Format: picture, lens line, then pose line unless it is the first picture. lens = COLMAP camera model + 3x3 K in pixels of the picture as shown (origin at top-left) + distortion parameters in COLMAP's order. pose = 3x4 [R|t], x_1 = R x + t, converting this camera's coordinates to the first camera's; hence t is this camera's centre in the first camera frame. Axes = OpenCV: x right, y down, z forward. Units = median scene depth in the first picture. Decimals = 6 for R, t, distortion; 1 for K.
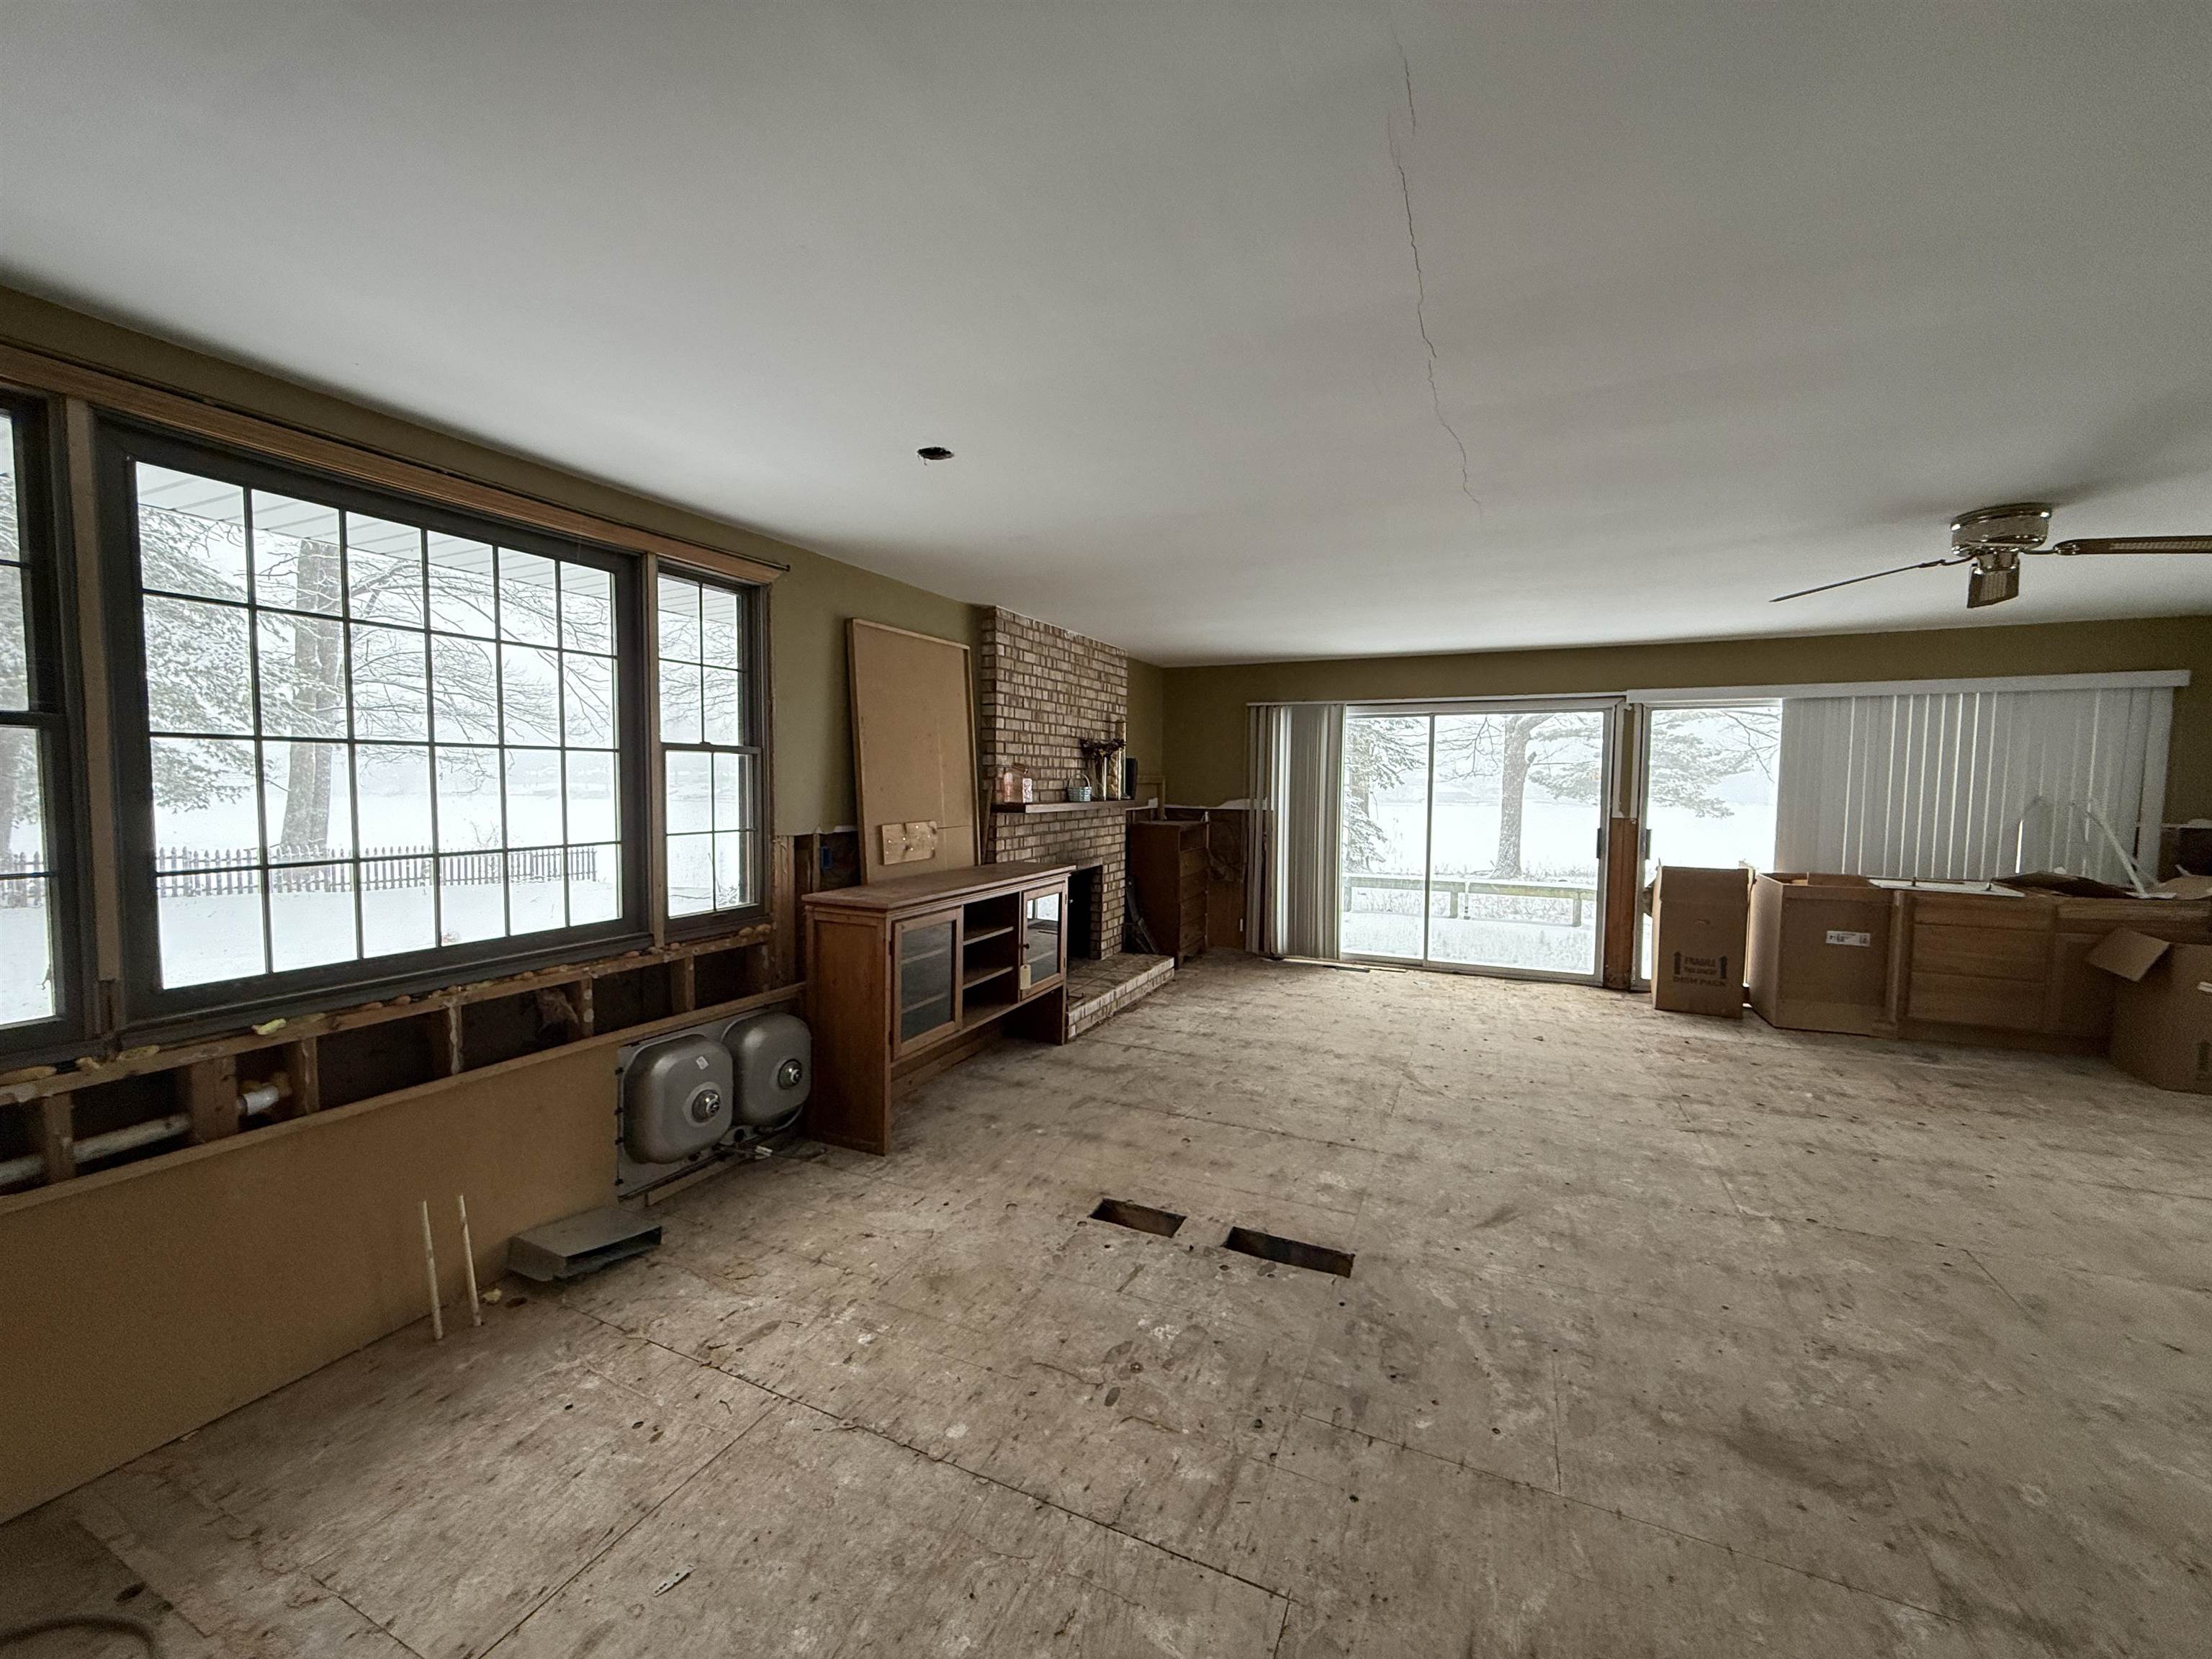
lens RADIAL K [[877.6, 0, 1101.4], [0, 877.6, 826.1], [0, 0, 1]] dist [0.000276, 0.000297]
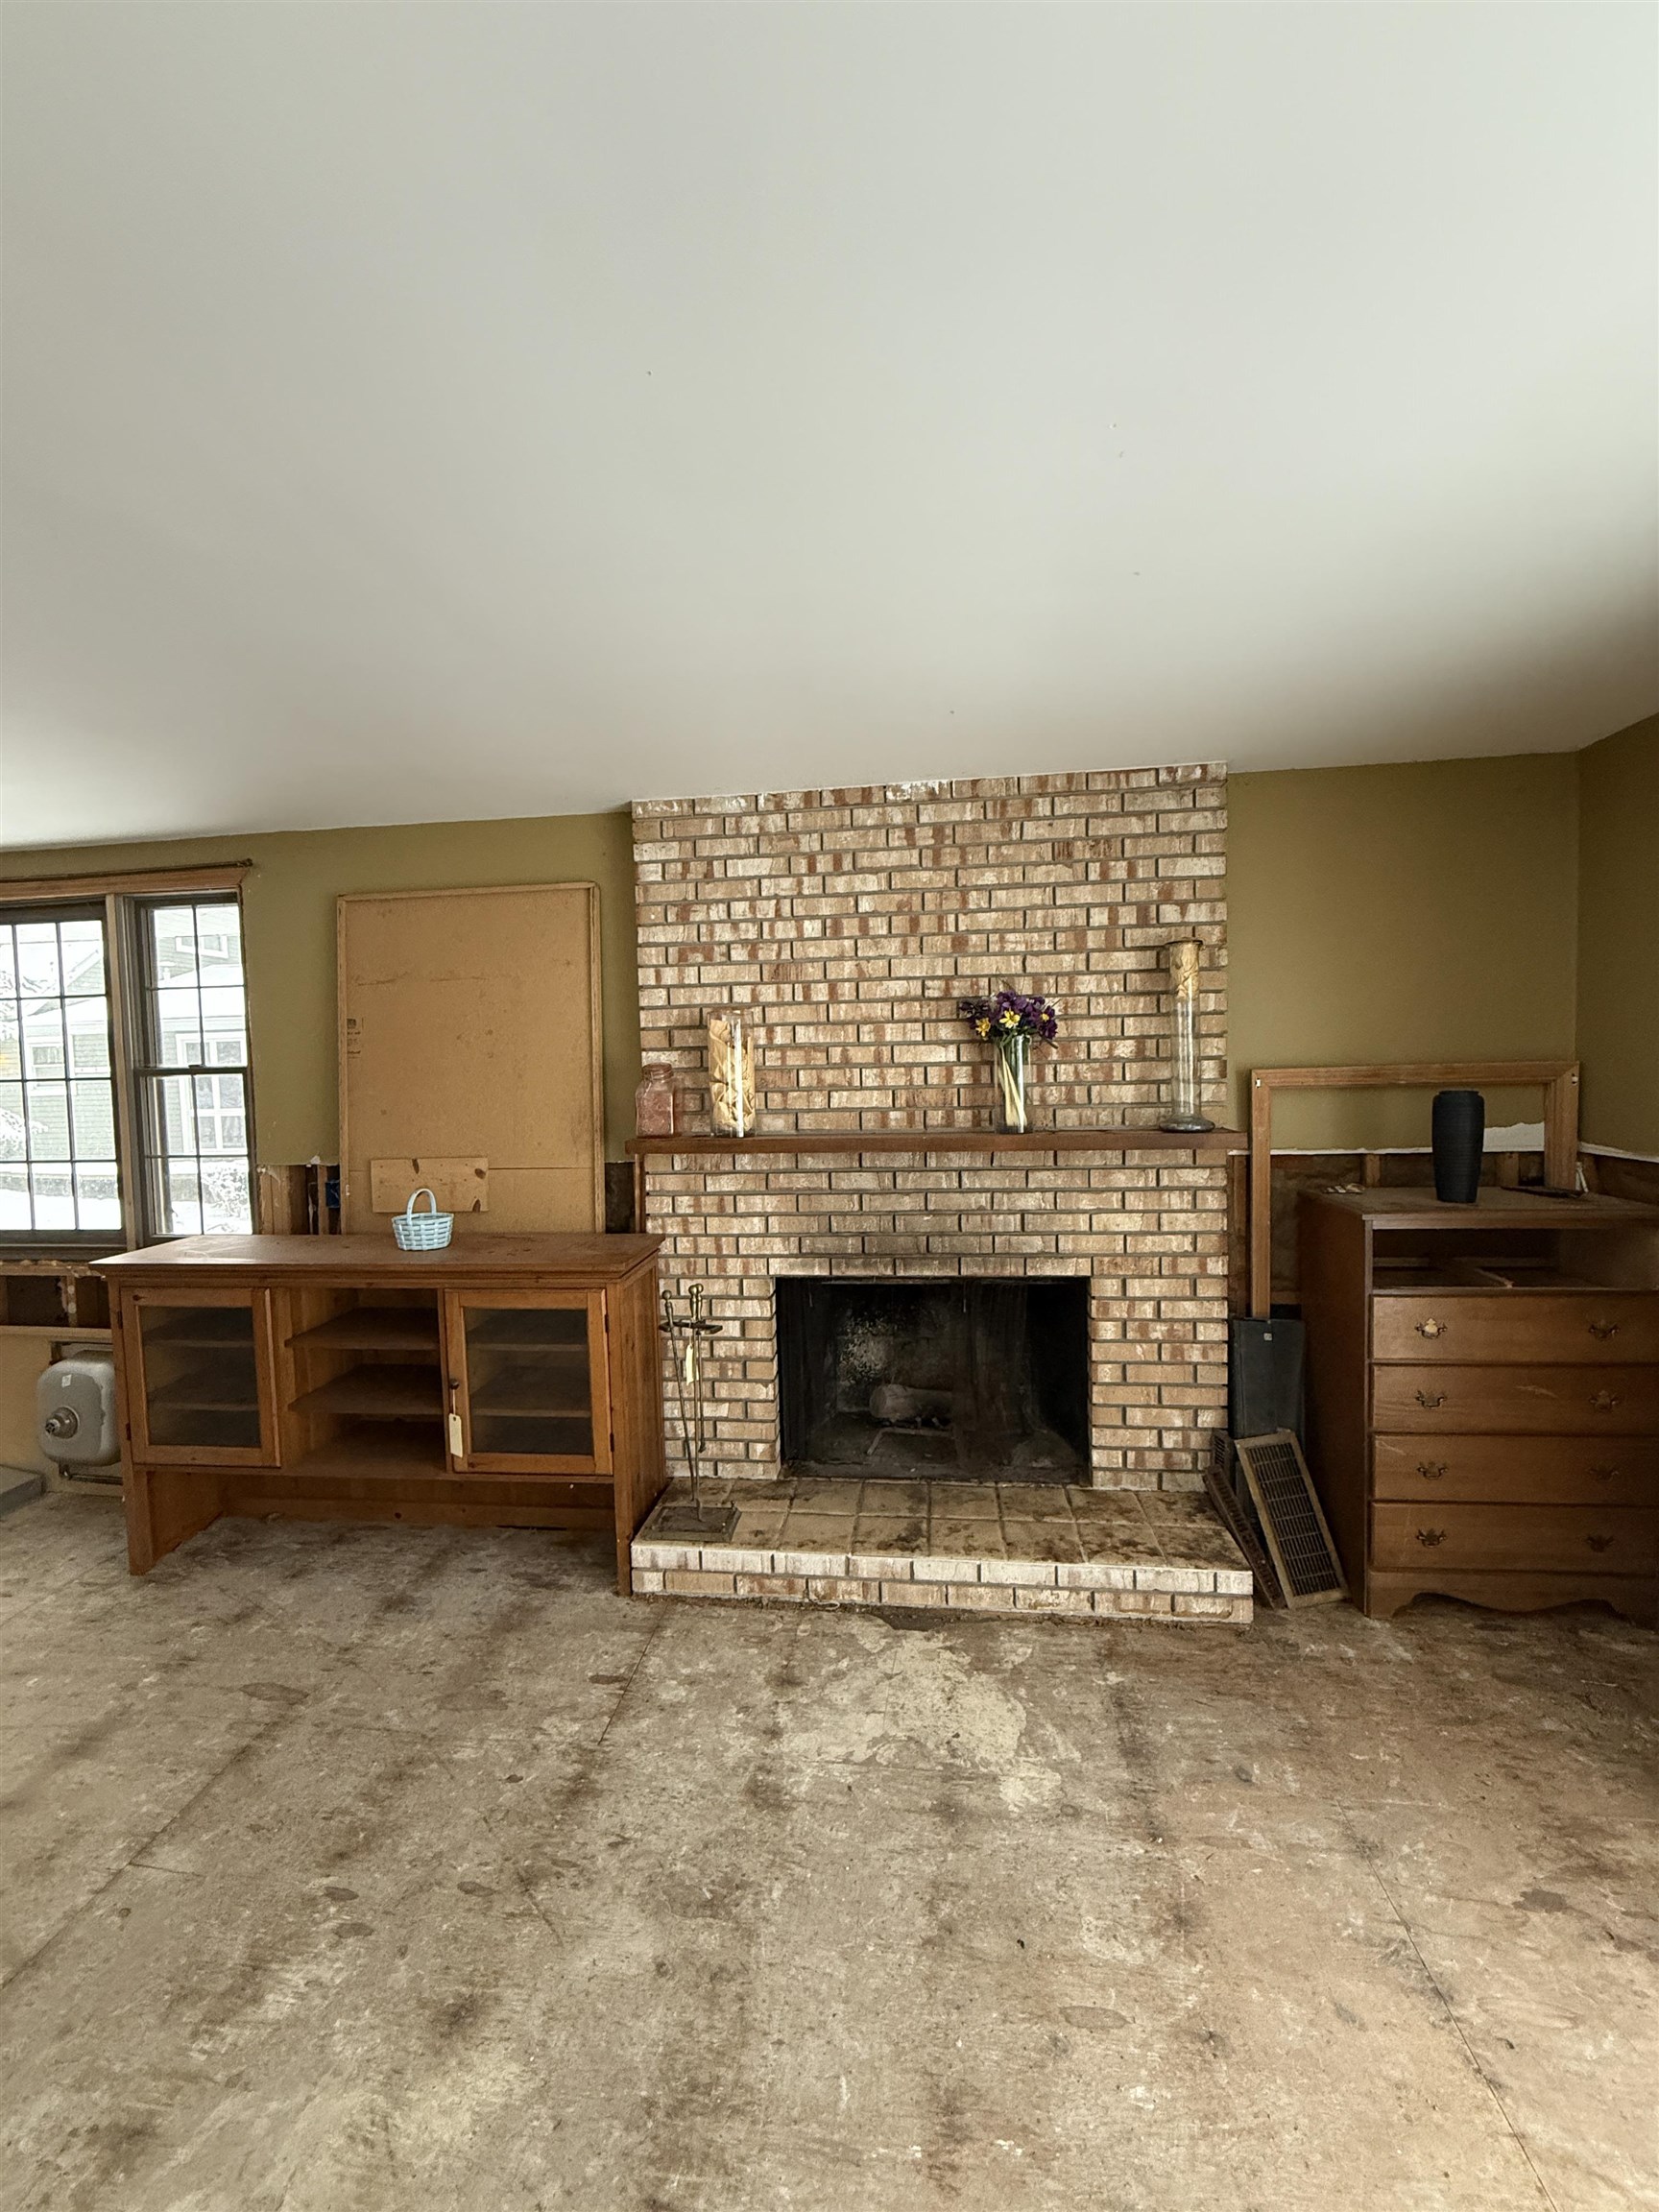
lens RADIAL K [[877.6, 0, 830.8], [0, 877.6, 1113.1], [0, 0, 1]] dist [0.000276, 0.000297]
pose [[0.302356, 0.033989, -0.952589, 0.652280], [-0.026455, 0.999278, 0.027258, -0.080308], [0.952828, 0.016959, 0.303037, 1.267352]]
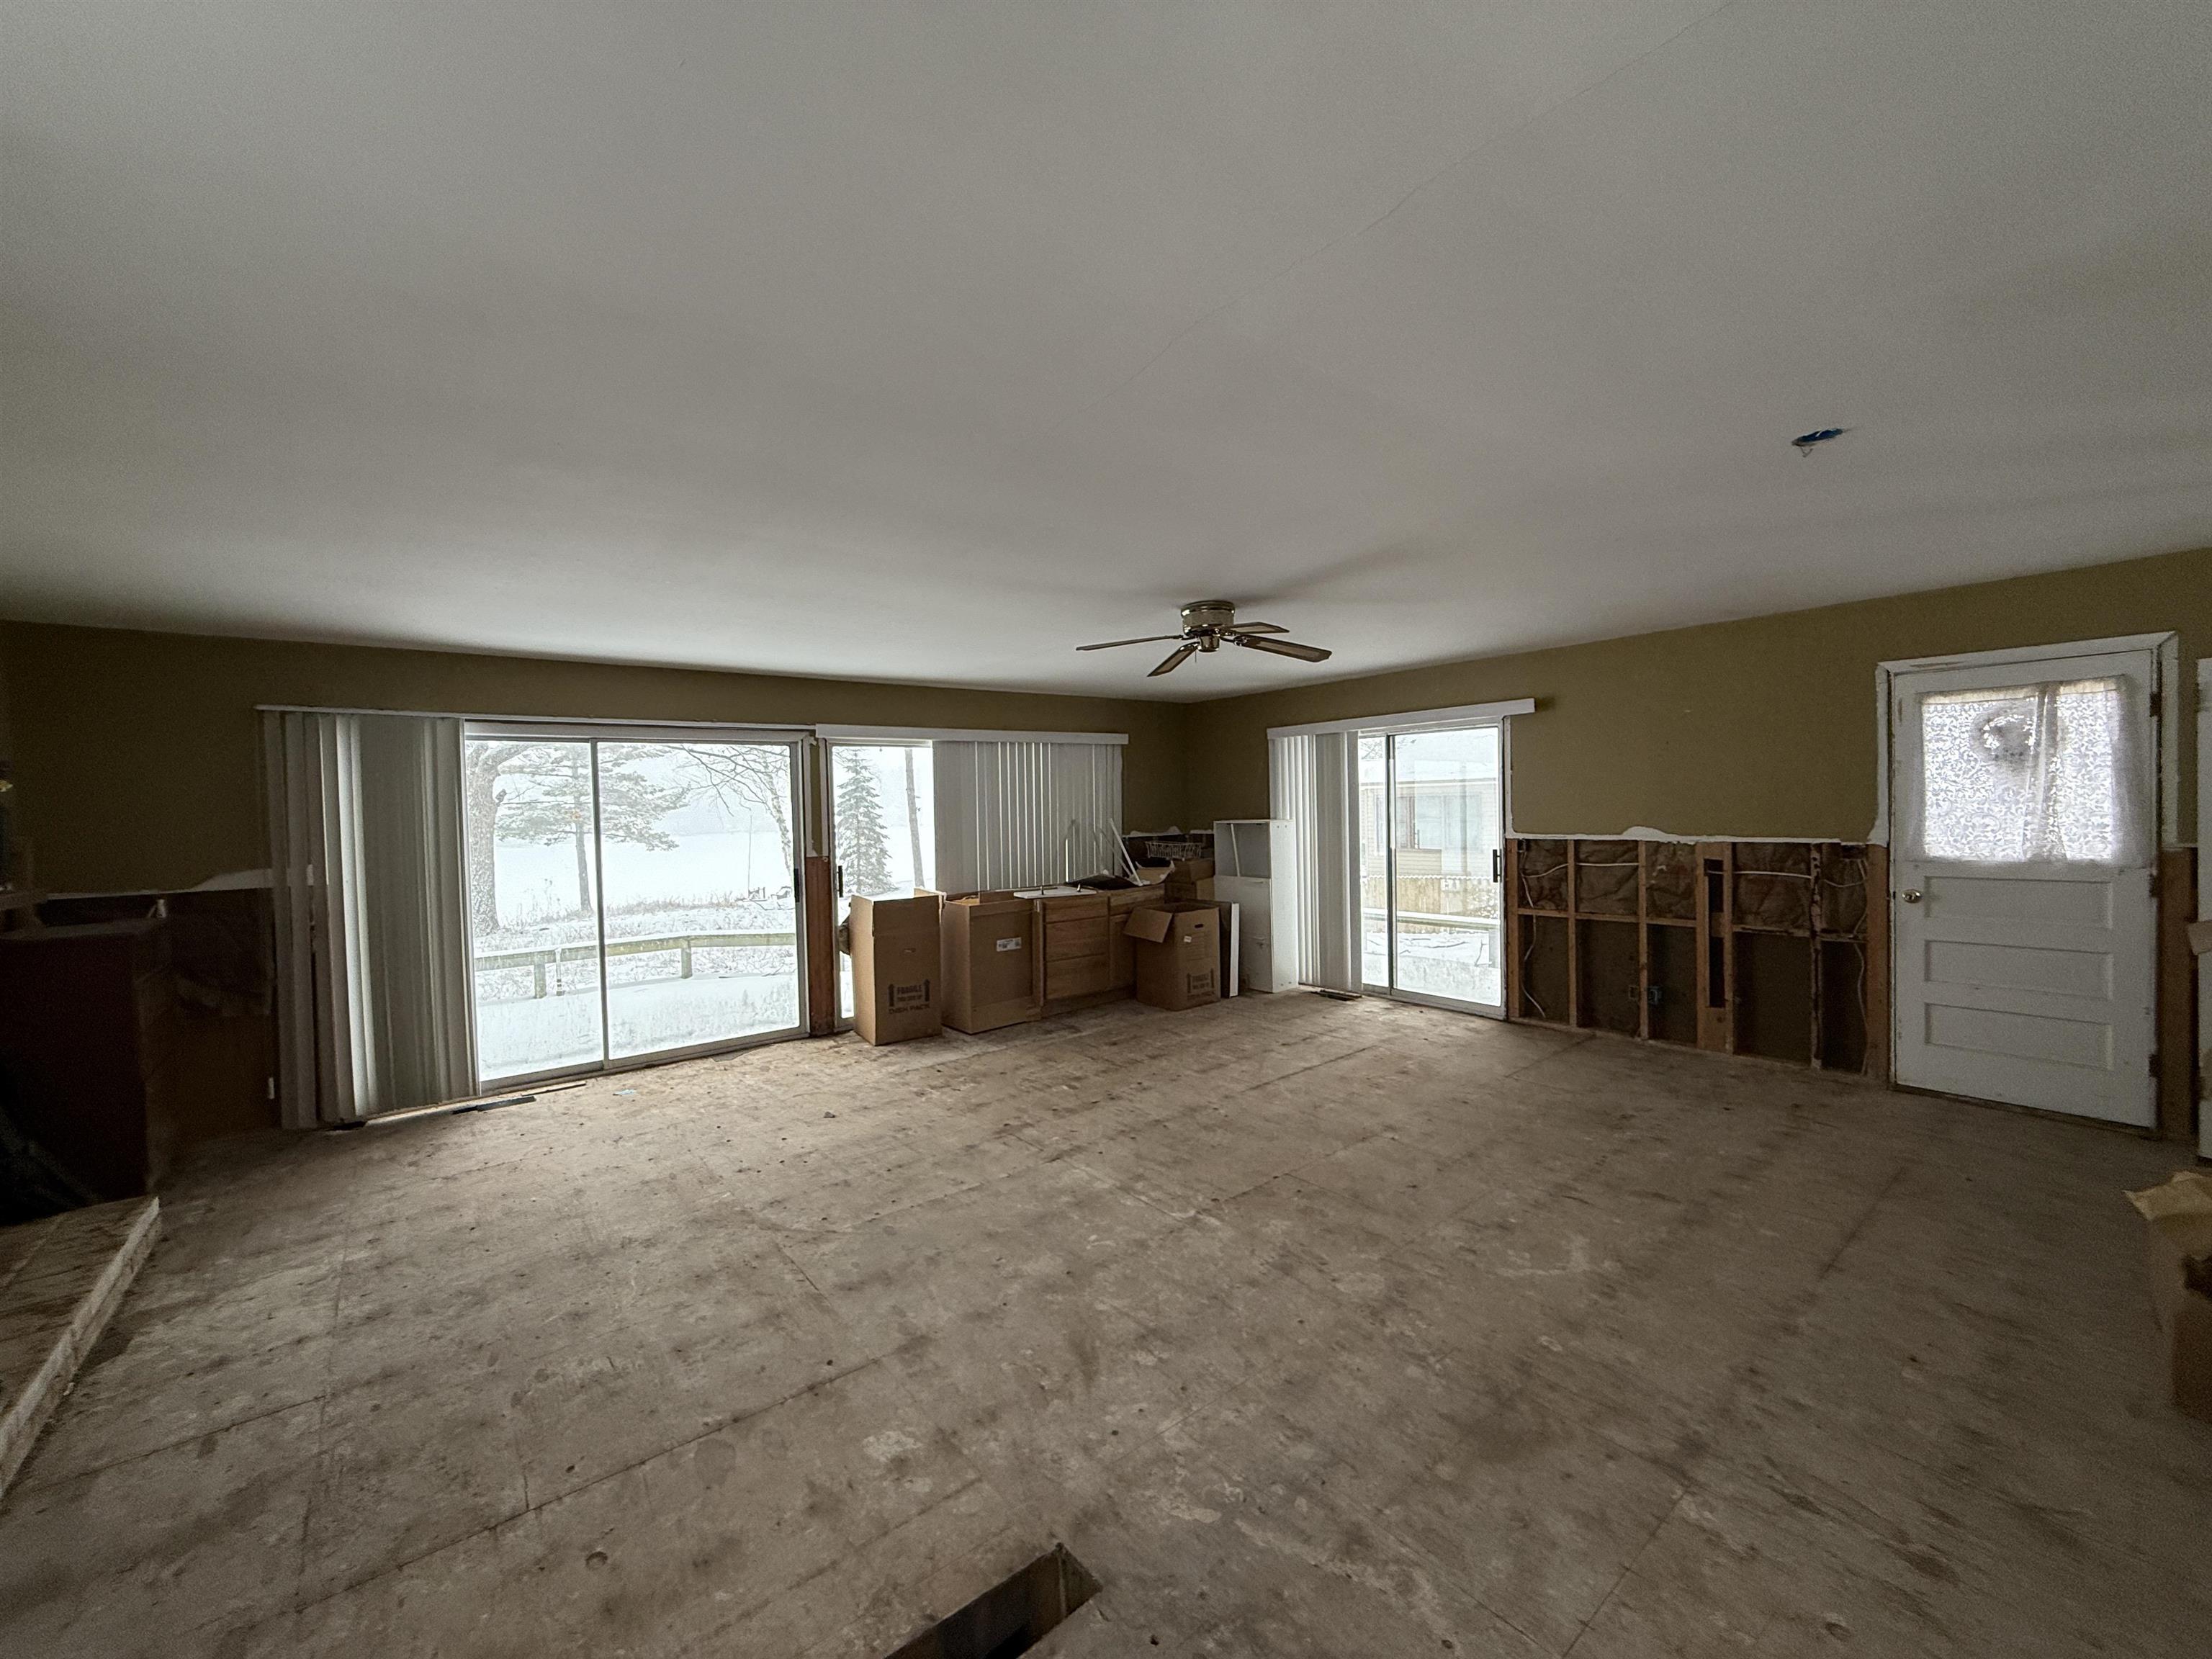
lens RADIAL K [[877.6, 0, 1102.9], [0, 877.6, 827.6], [0, 0, 1]] dist [0.000276, 0.000297]
pose [[0.451865, -0.041083, 0.891140, -0.200075], [0.077395, 0.996978, 0.006718, -0.039076], [-0.888723, 0.065934, 0.453679, 0.479646]]
